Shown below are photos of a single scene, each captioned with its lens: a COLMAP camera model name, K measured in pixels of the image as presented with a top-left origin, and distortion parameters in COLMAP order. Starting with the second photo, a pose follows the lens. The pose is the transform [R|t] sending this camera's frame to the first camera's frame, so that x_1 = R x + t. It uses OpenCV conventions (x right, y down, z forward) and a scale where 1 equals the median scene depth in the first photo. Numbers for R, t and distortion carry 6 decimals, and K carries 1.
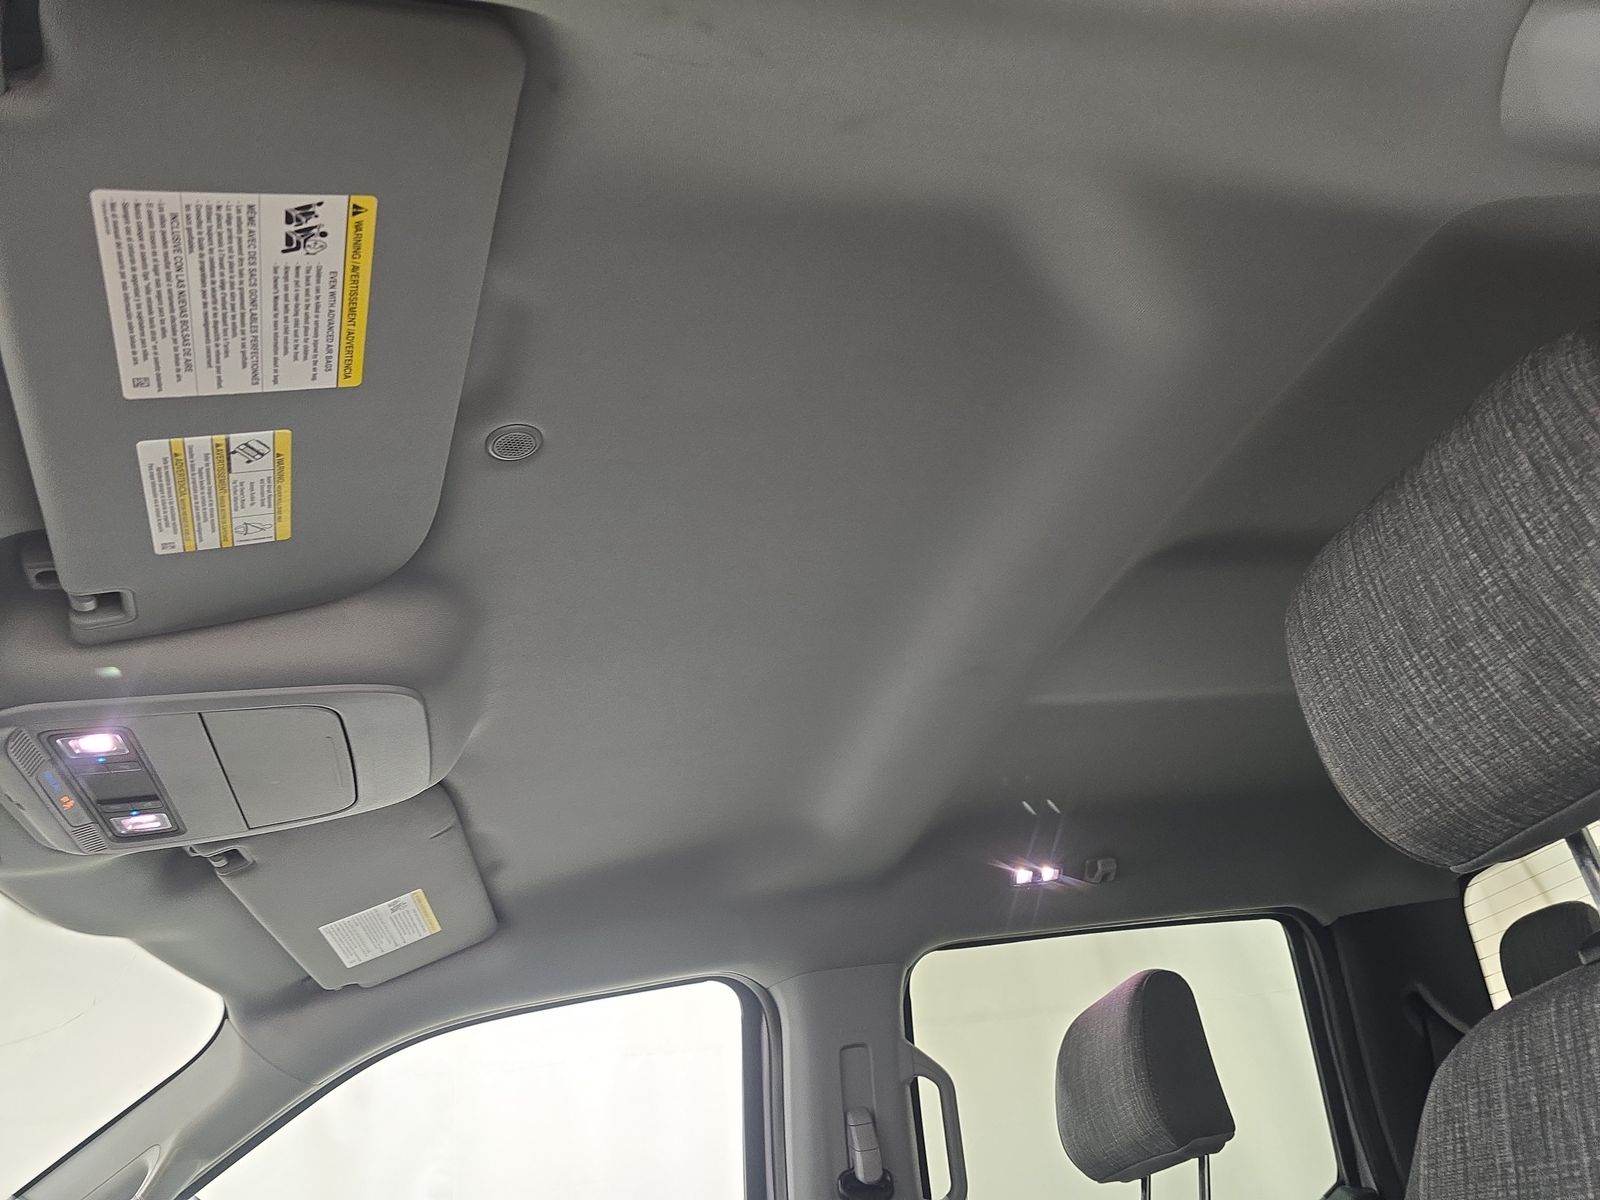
lens RADIAL K [[1077.3, 0, 802.6], [0, 1077.3, 597.6], [0, 0, 1]] dist [0.046807, -0.047109]
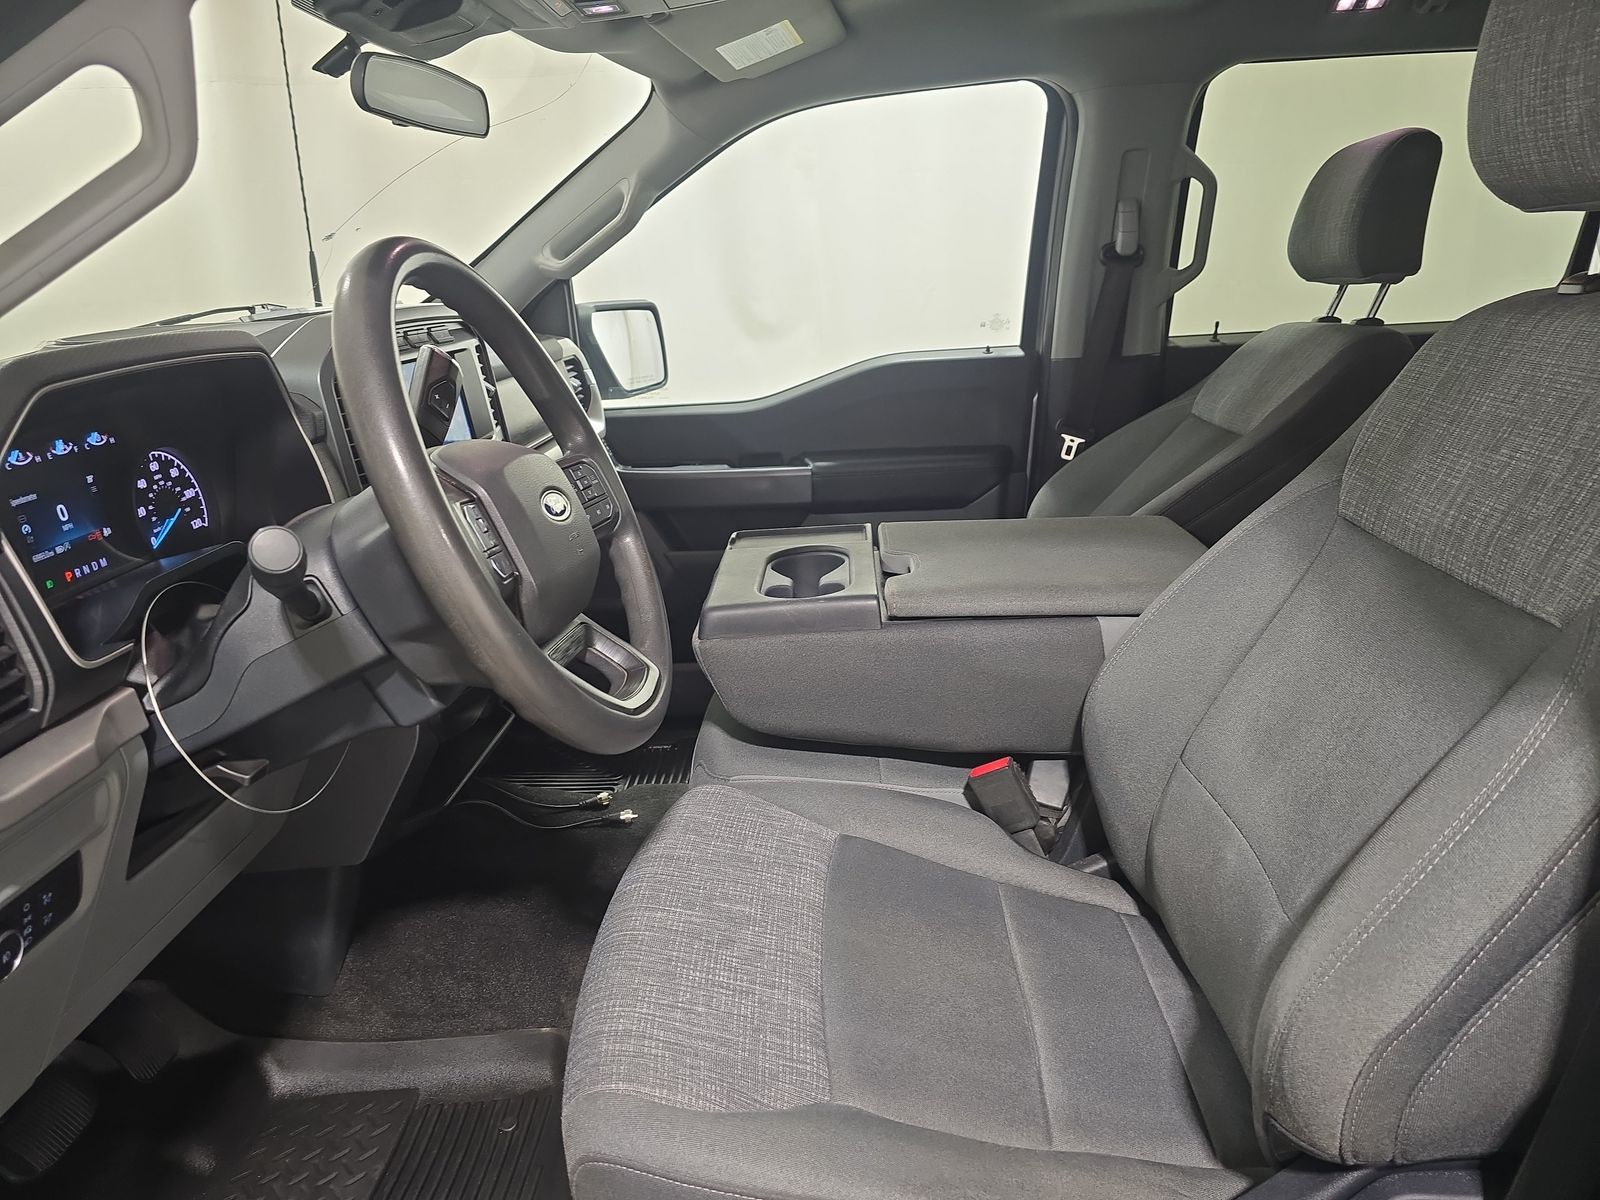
lens RADIAL K [[1077.3, 0, 802.6], [0, 1077.3, 597.6], [0, 0, 1]] dist [0.046807, -0.047109]
pose [[0.955911, 0.201089, -0.214003, 0.059289], [0.042915, 0.625268, 0.779229, -0.259216], [0.290504, -0.754057, 0.589071, -0.207505]]
